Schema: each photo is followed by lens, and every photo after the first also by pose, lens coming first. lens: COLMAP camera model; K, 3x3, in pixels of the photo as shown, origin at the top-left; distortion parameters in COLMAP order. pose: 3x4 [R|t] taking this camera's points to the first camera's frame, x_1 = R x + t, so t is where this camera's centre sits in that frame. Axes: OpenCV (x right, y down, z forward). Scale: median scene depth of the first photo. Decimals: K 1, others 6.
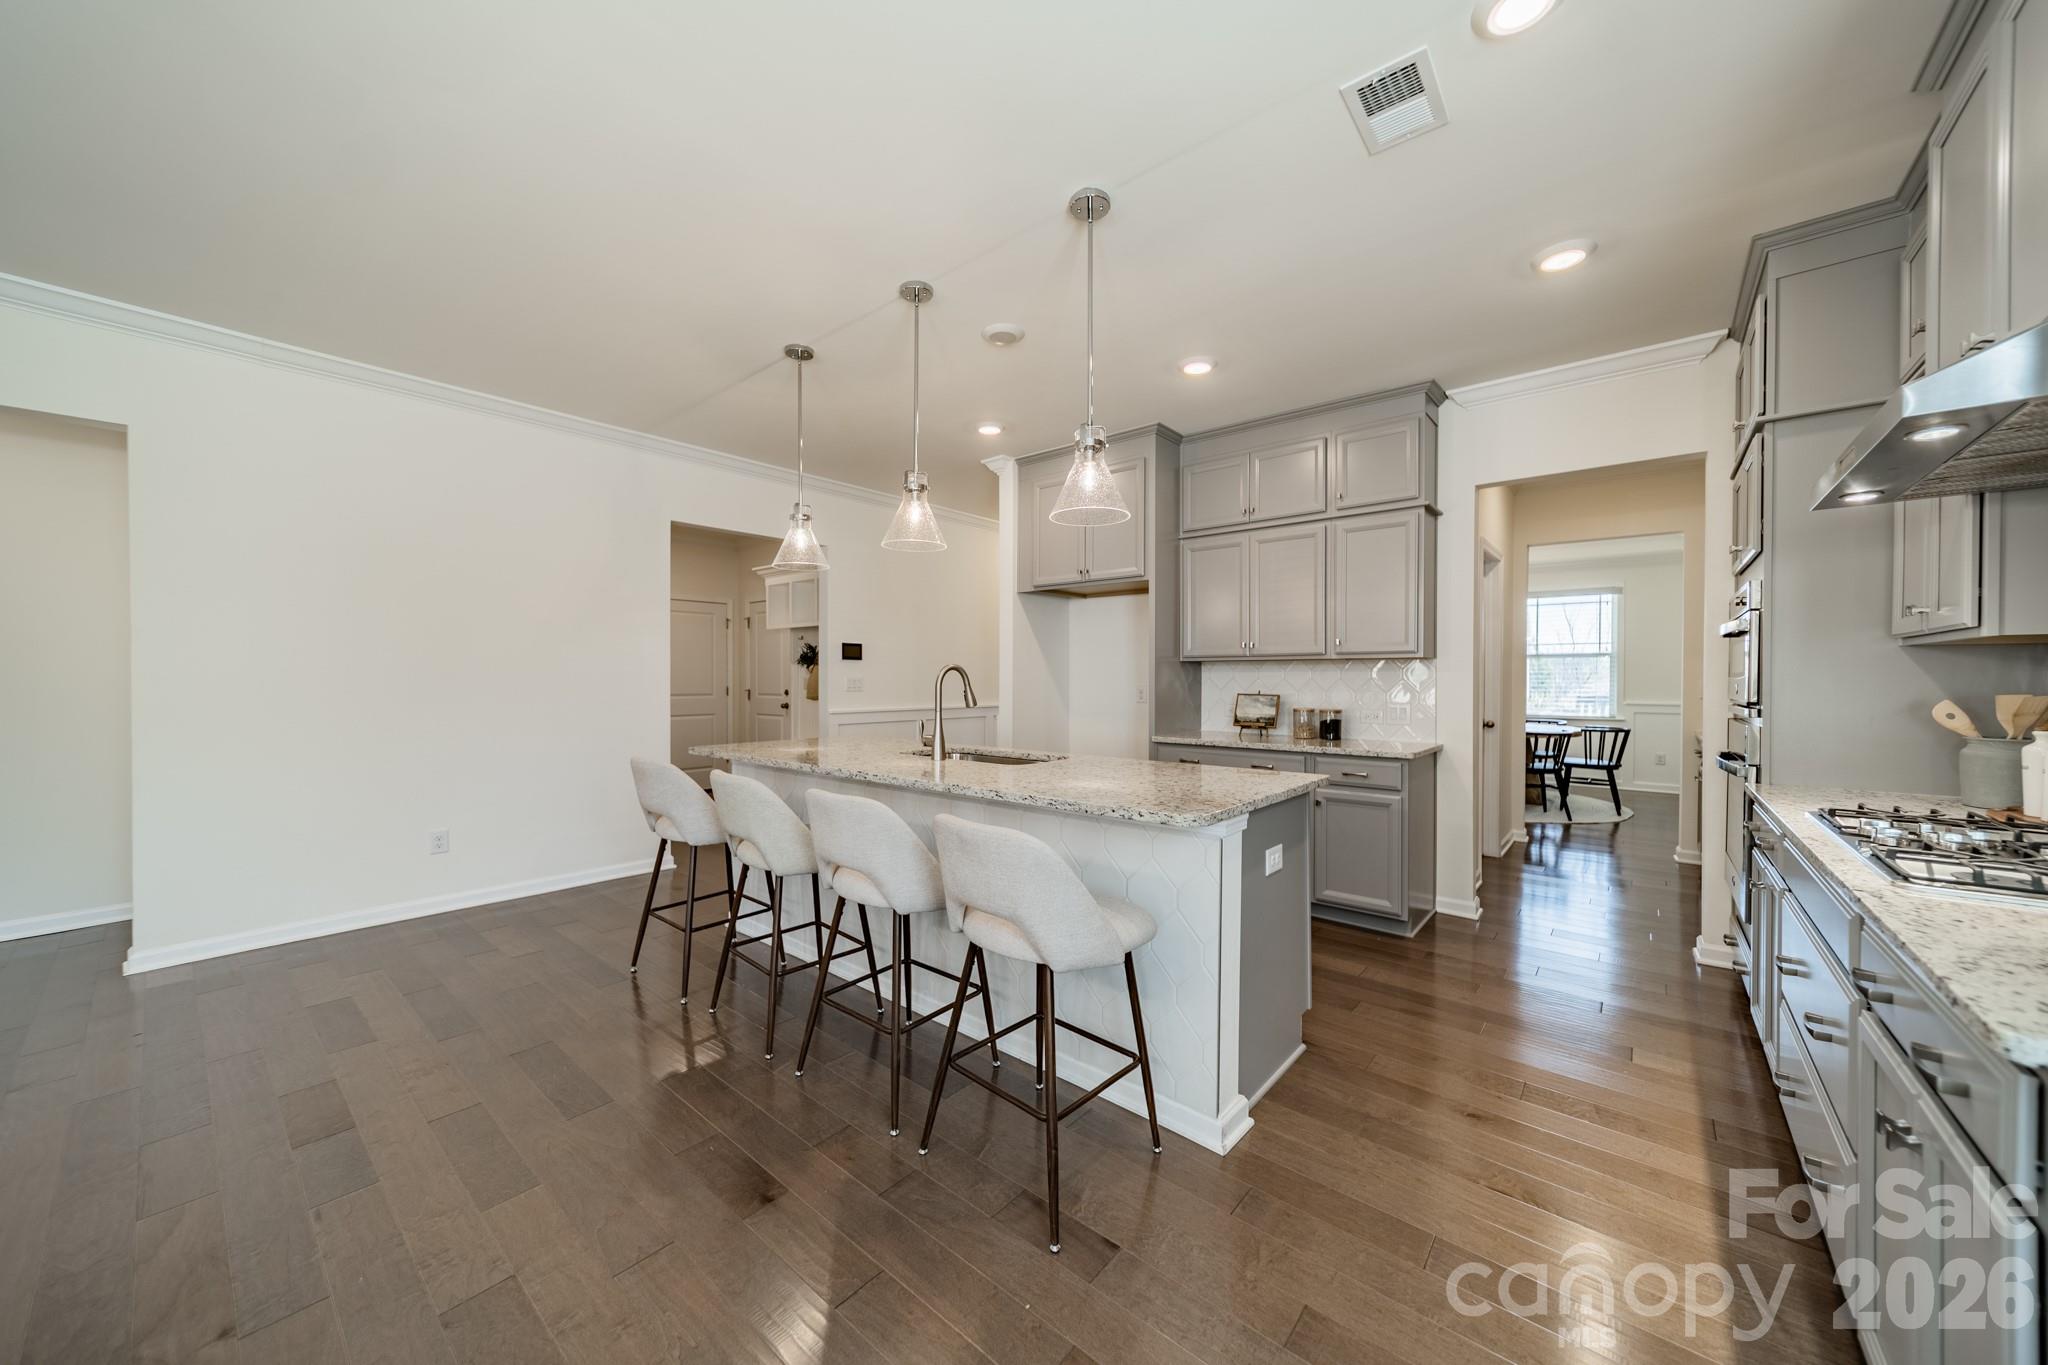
lens RADIAL K [[724.7, 0, 1018.6], [0, 724.7, 674.0], [0, 0, 1]] dist [0.000884, 0.000237]
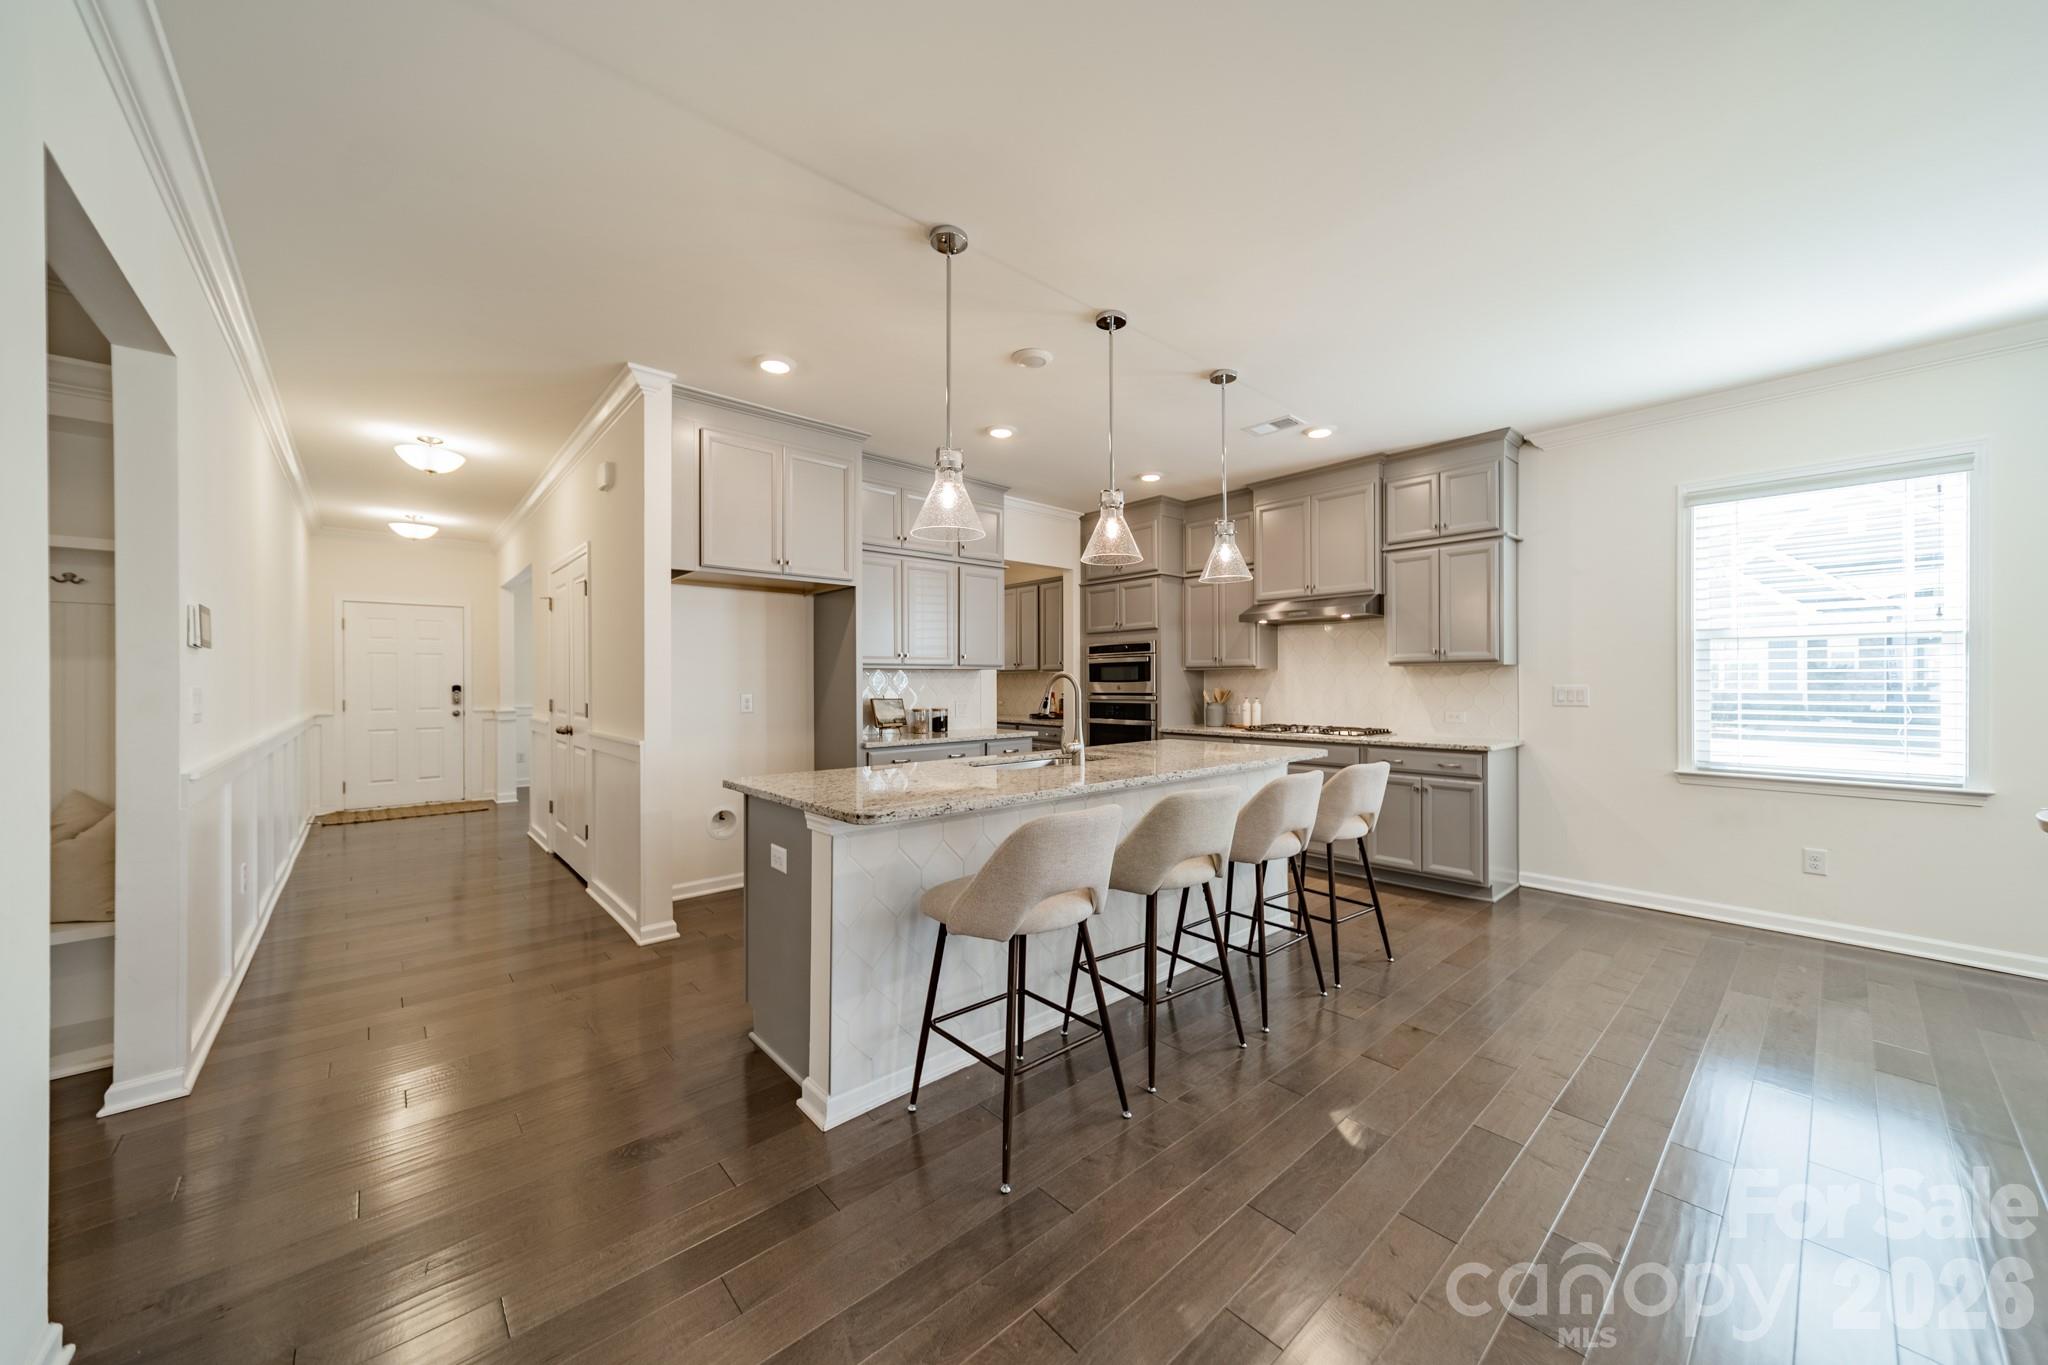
lens RADIAL K [[724.7, 0, 1043.6], [0, 724.7, 679.0], [0, 0, 1]] dist [0.000884, 0.000237]
pose [[0.118849, 0.003228, 0.992907, -1.074152], [-0.001872, 0.999994, -0.003027, 0.000361], [-0.992911, -0.001499, 0.118855, 0.870298]]
